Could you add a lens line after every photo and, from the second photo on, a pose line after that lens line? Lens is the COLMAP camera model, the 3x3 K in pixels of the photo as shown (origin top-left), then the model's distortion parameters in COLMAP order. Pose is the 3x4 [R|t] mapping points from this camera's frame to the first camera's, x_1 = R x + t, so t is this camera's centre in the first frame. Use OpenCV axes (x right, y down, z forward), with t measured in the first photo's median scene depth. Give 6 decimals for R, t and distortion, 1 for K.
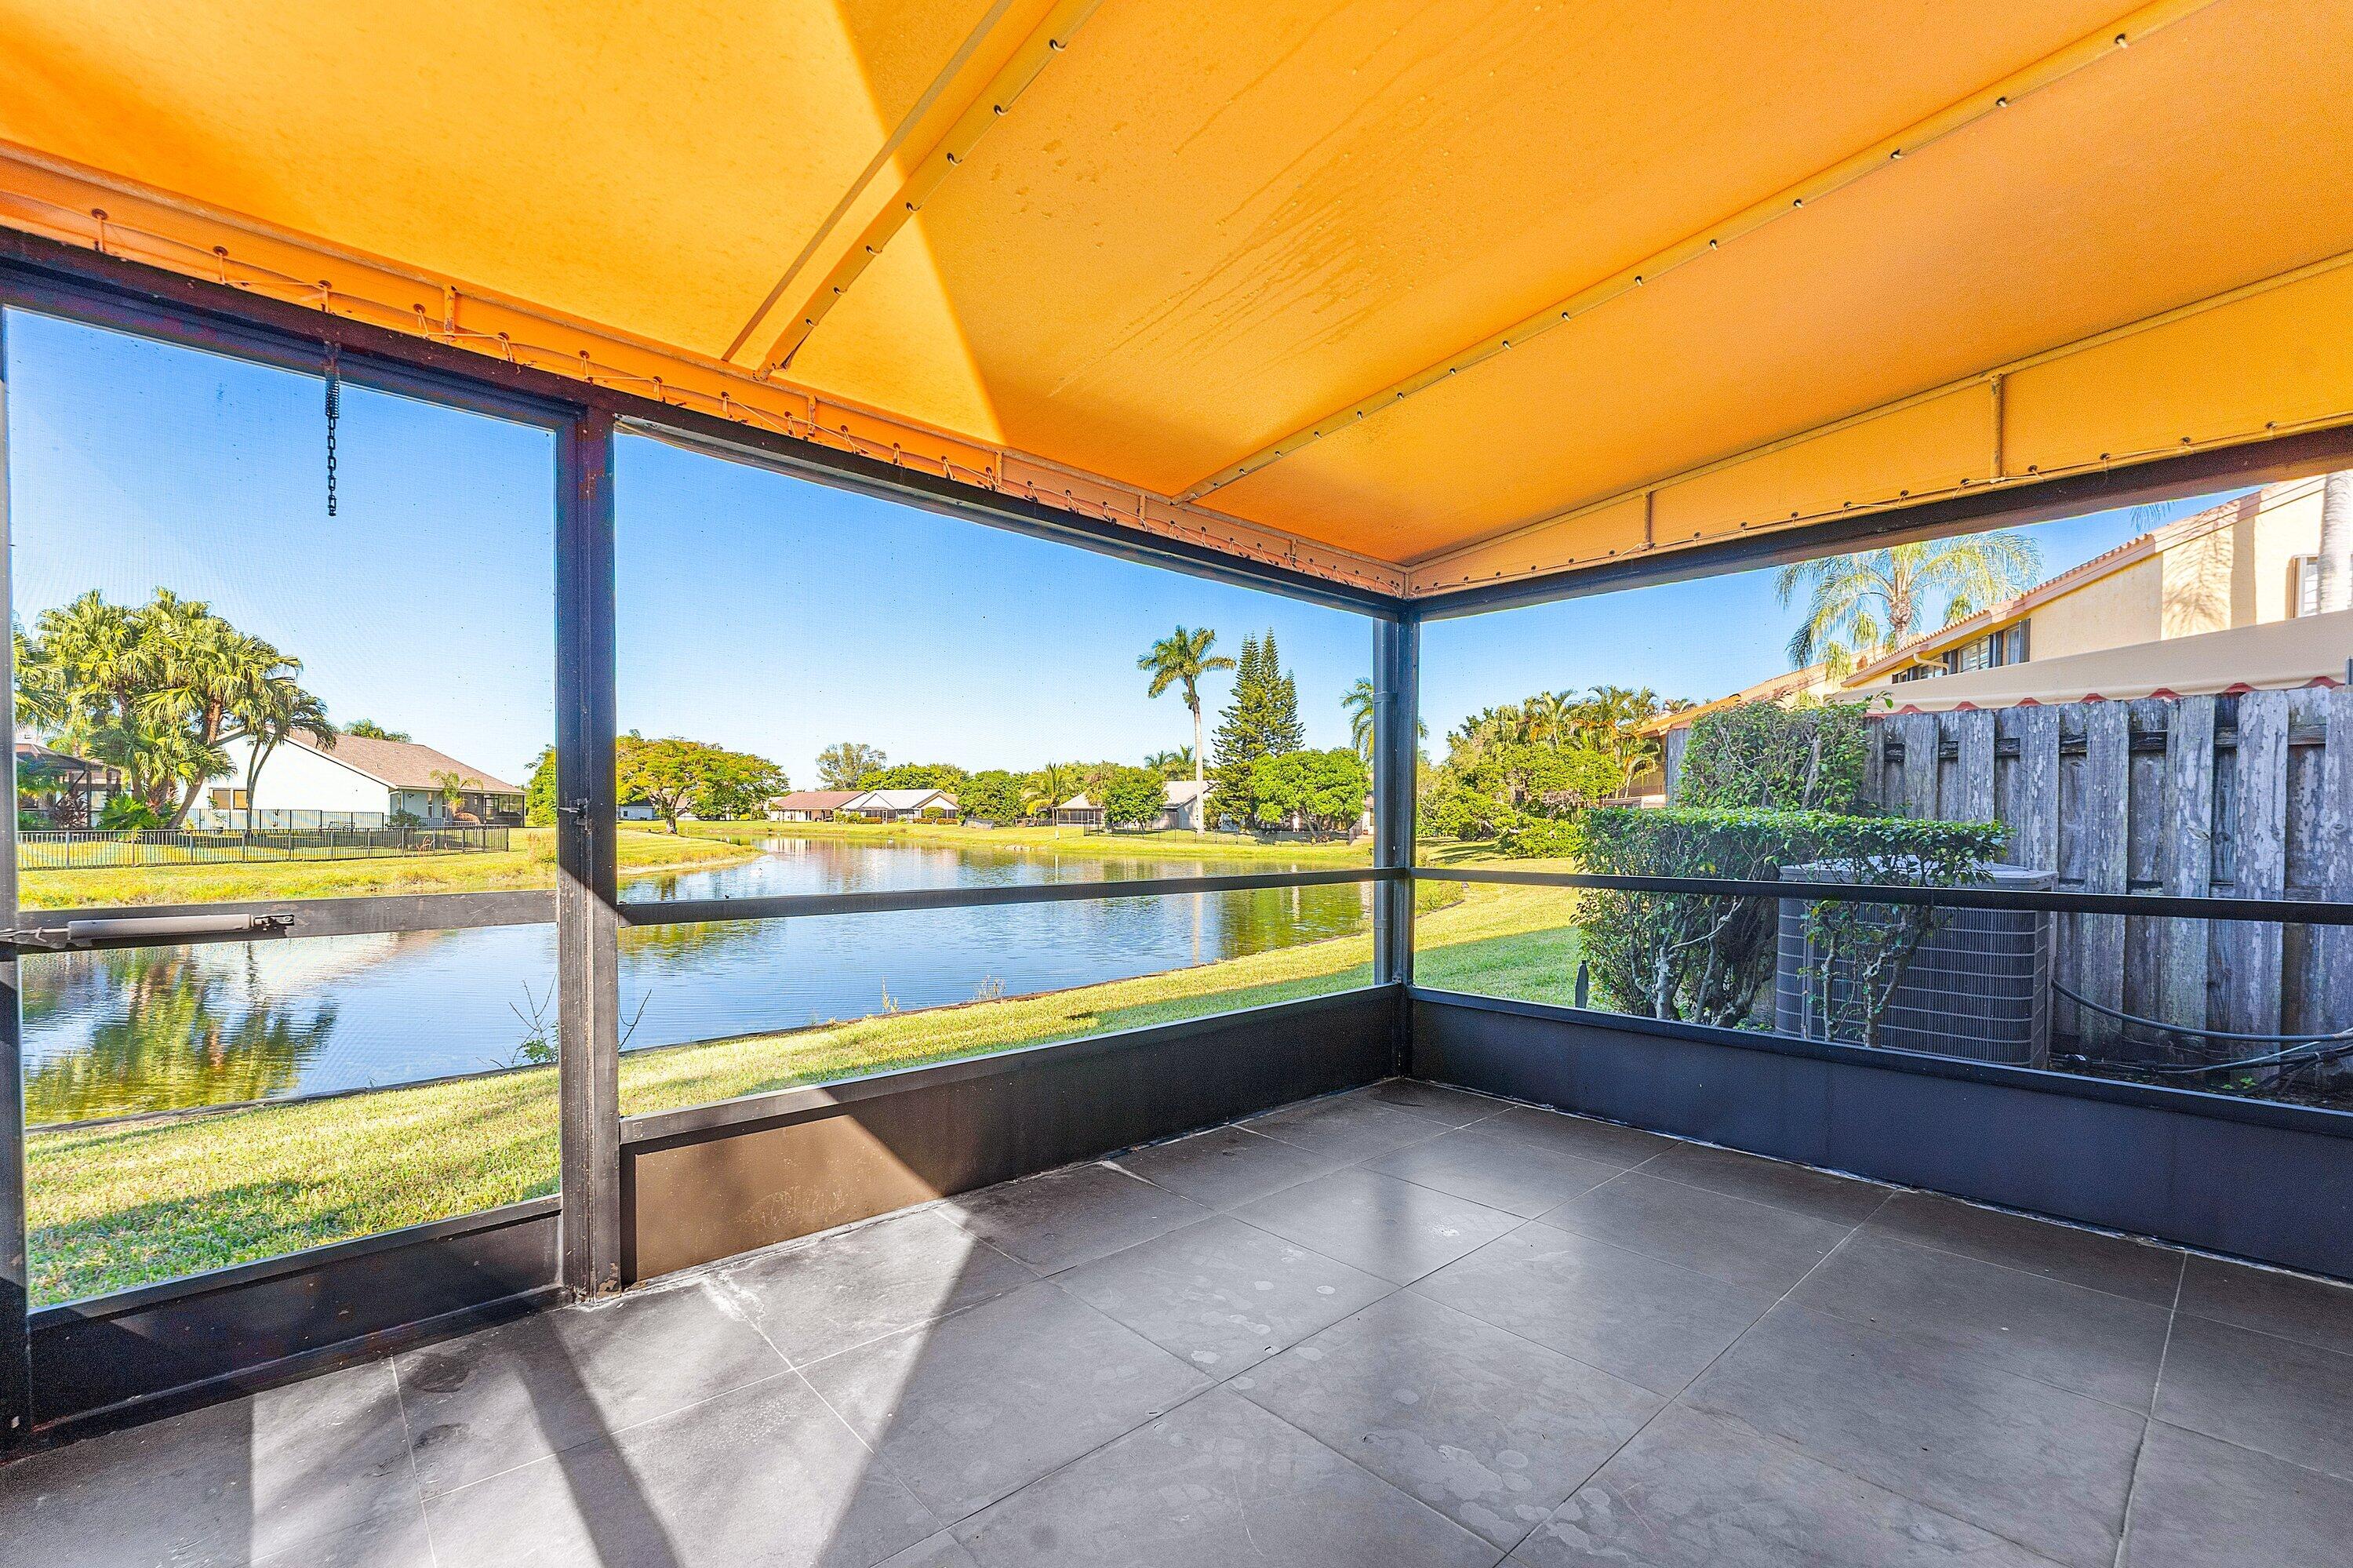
lens RADIAL K [[975.9, 0, 1178.0], [0, 975.9, 794.9], [0, 0, 1]] dist [0.002537, -0.003481]
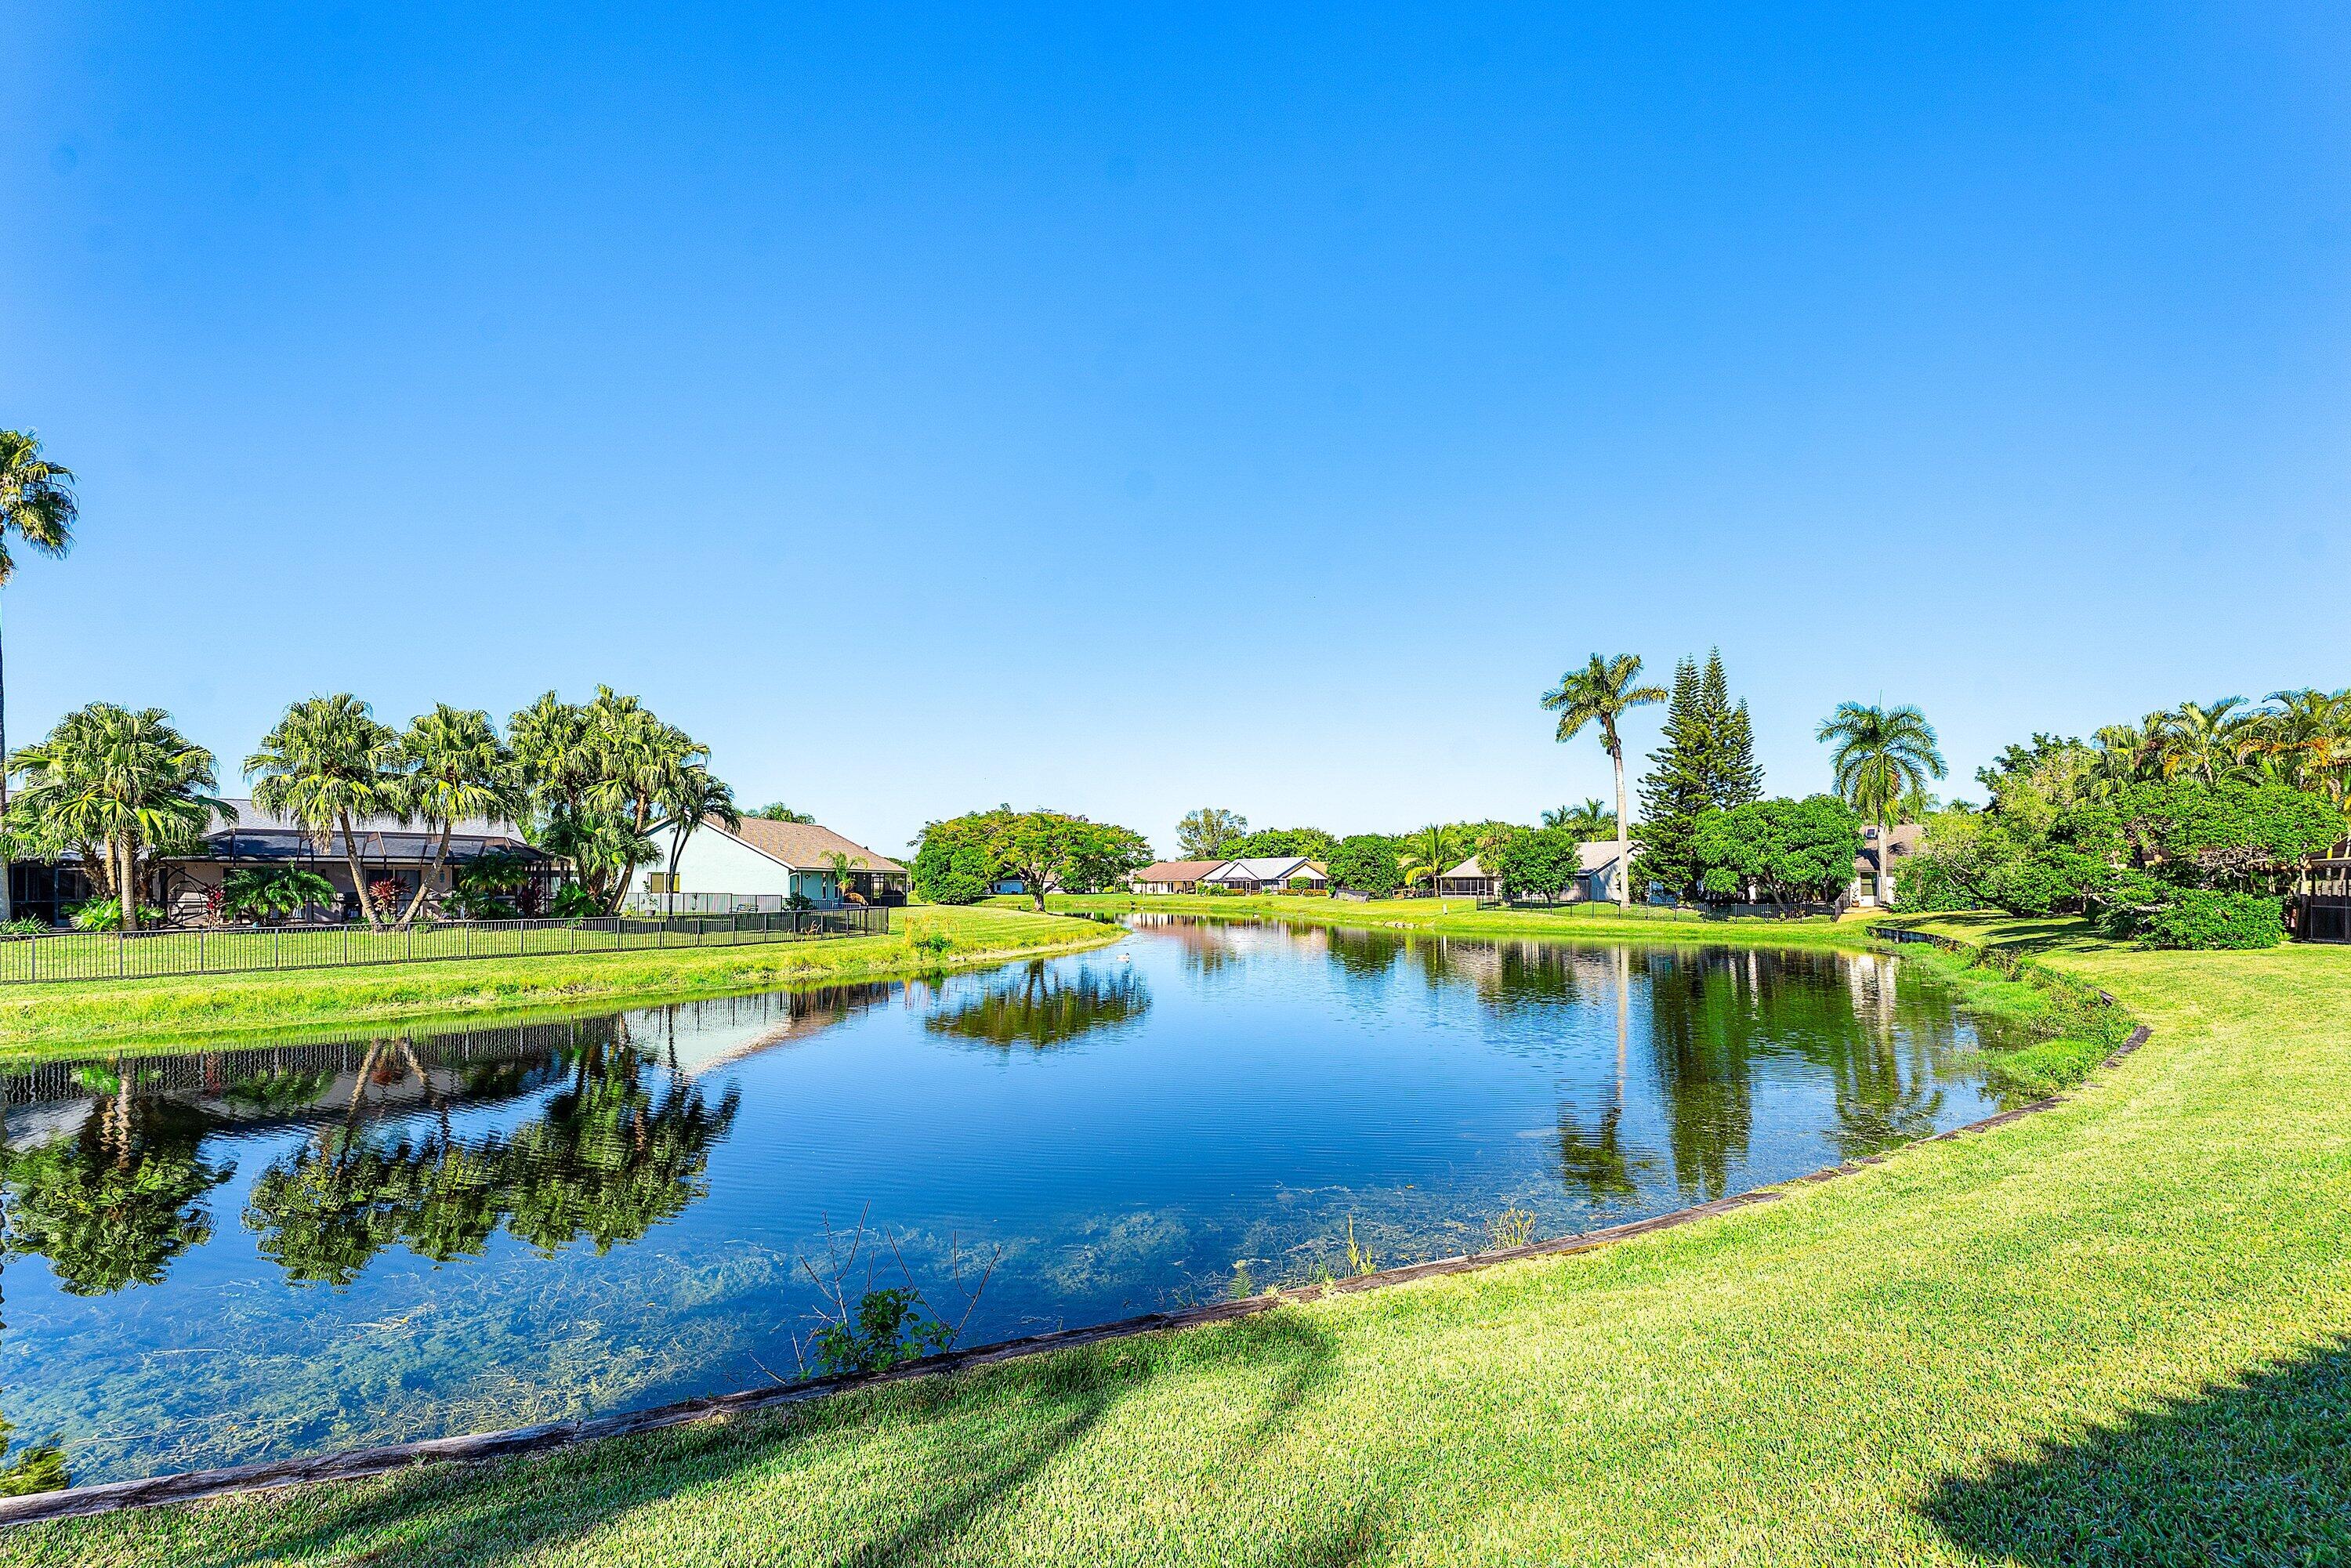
lens RADIAL K [[974.9, 0, 1177.0], [0, 974.9, 794.9], [0, 0, 1]] dist [0.002537, -0.003481]
pose [[0.942462, -0.036318, -0.332334, -0.058982], [0.016725, 0.997959, -0.061628, -0.010148], [0.333894, 0.052524, 0.941146, 0.116553]]
